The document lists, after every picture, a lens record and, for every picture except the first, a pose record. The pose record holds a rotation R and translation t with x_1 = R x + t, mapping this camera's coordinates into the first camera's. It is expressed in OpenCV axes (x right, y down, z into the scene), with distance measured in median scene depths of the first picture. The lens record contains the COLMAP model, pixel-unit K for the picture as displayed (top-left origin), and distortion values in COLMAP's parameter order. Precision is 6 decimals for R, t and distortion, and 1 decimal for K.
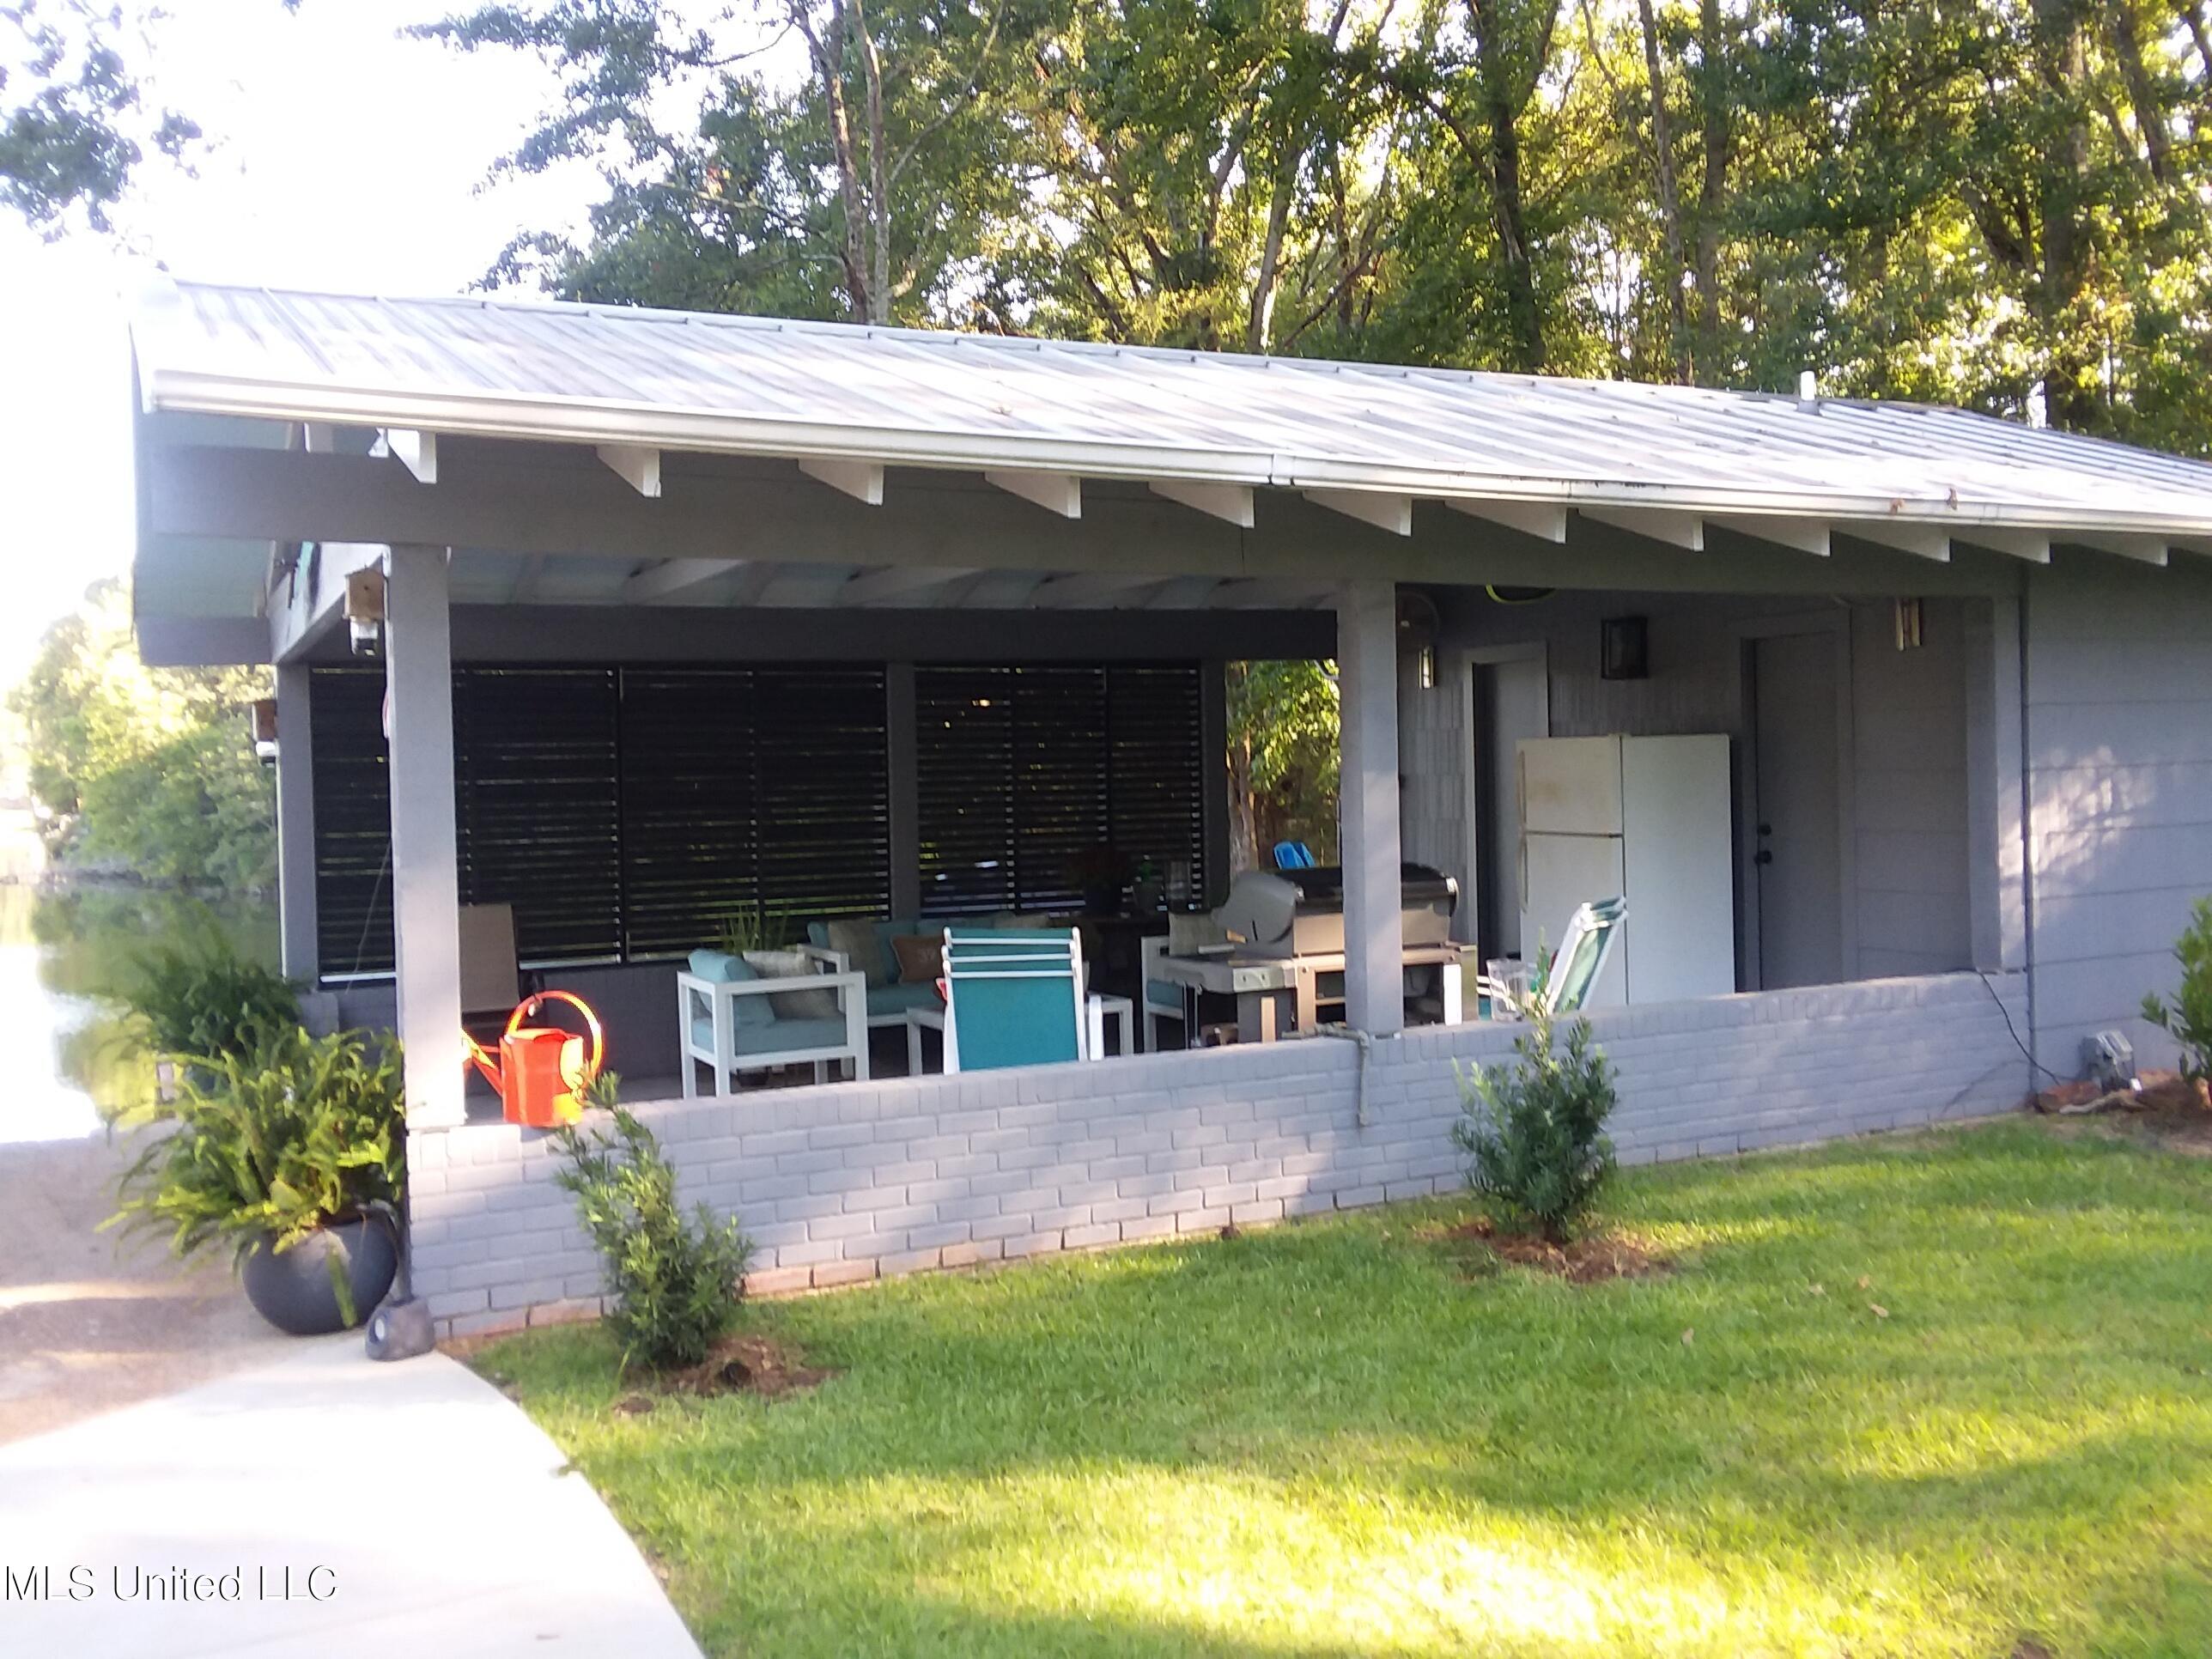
lens RADIAL K [[1909.4, 0, 1106.0], [0, 1909.4, 829.5], [0, 0, 1]] dist [0.048525, -0.014384]
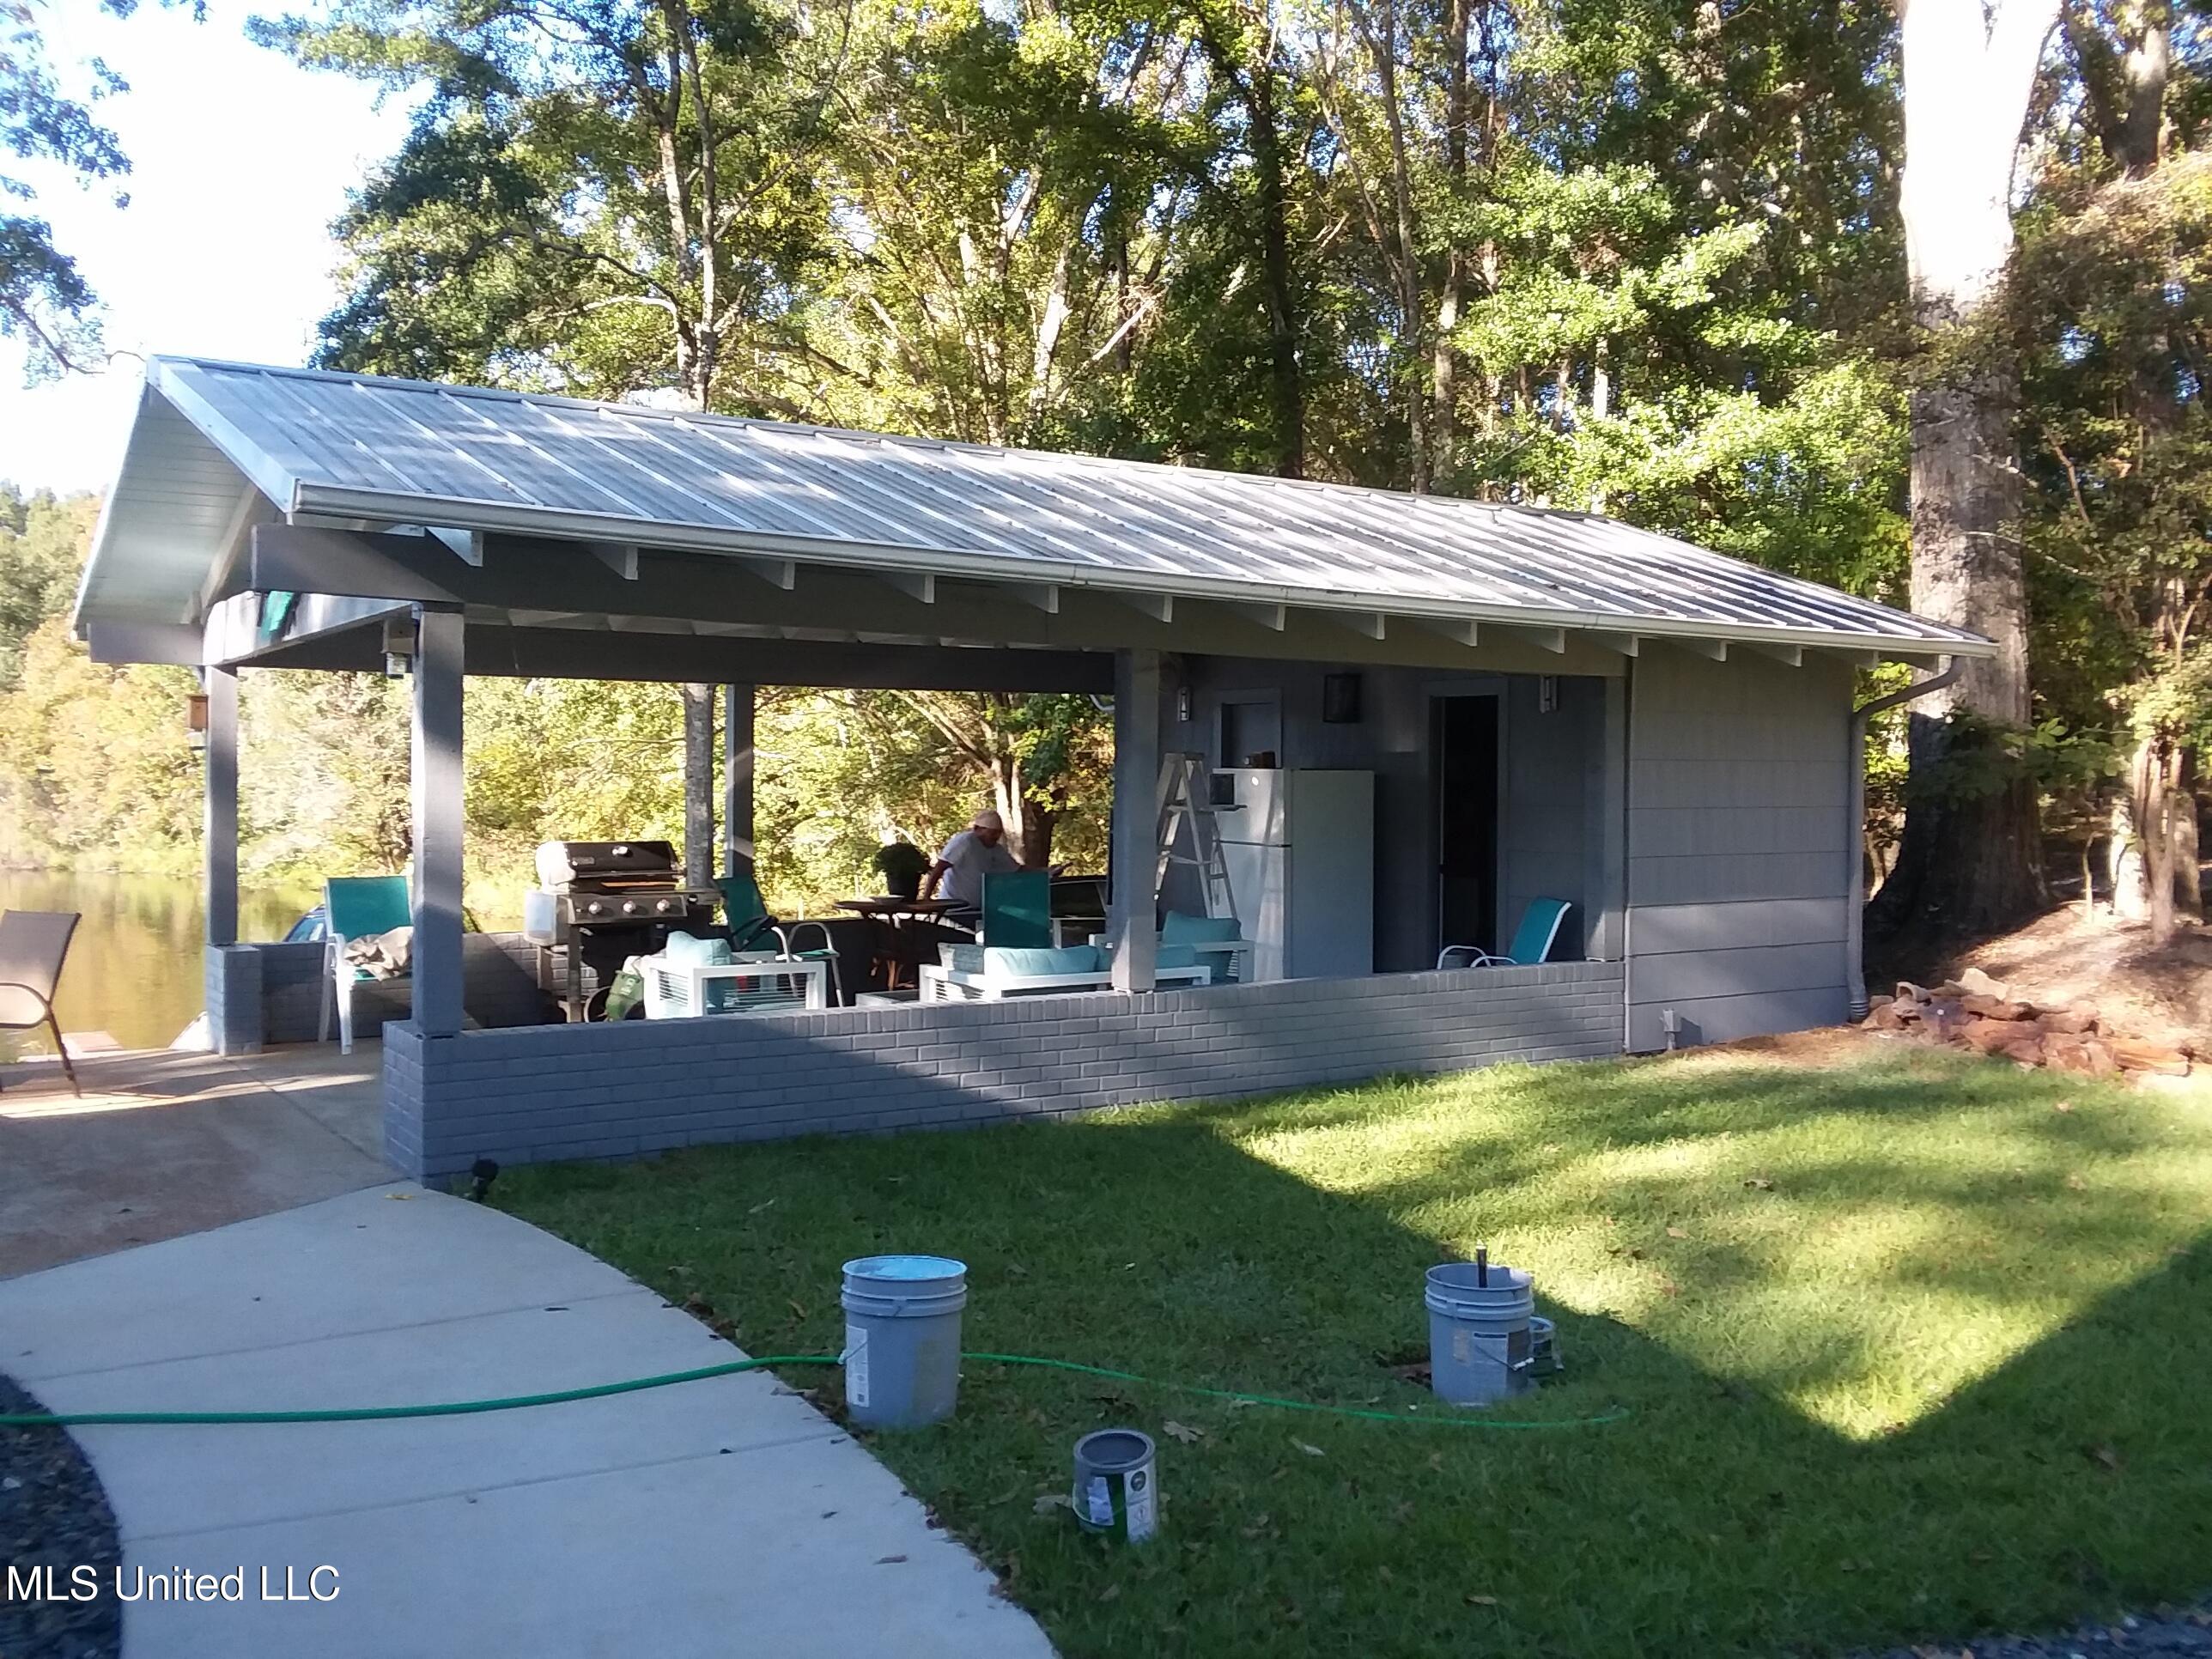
lens RADIAL K [[1909.4, 0, 1106.0], [0, 1909.4, 829.5], [0, 0, 1]] dist [0.048525, -0.014384]
pose [[0.991504, 0.033465, 0.125696, -0.034611], [-0.033160, 0.999440, -0.004521, 0.000491], [-0.125777, 0.000315, 0.992058, -0.220637]]
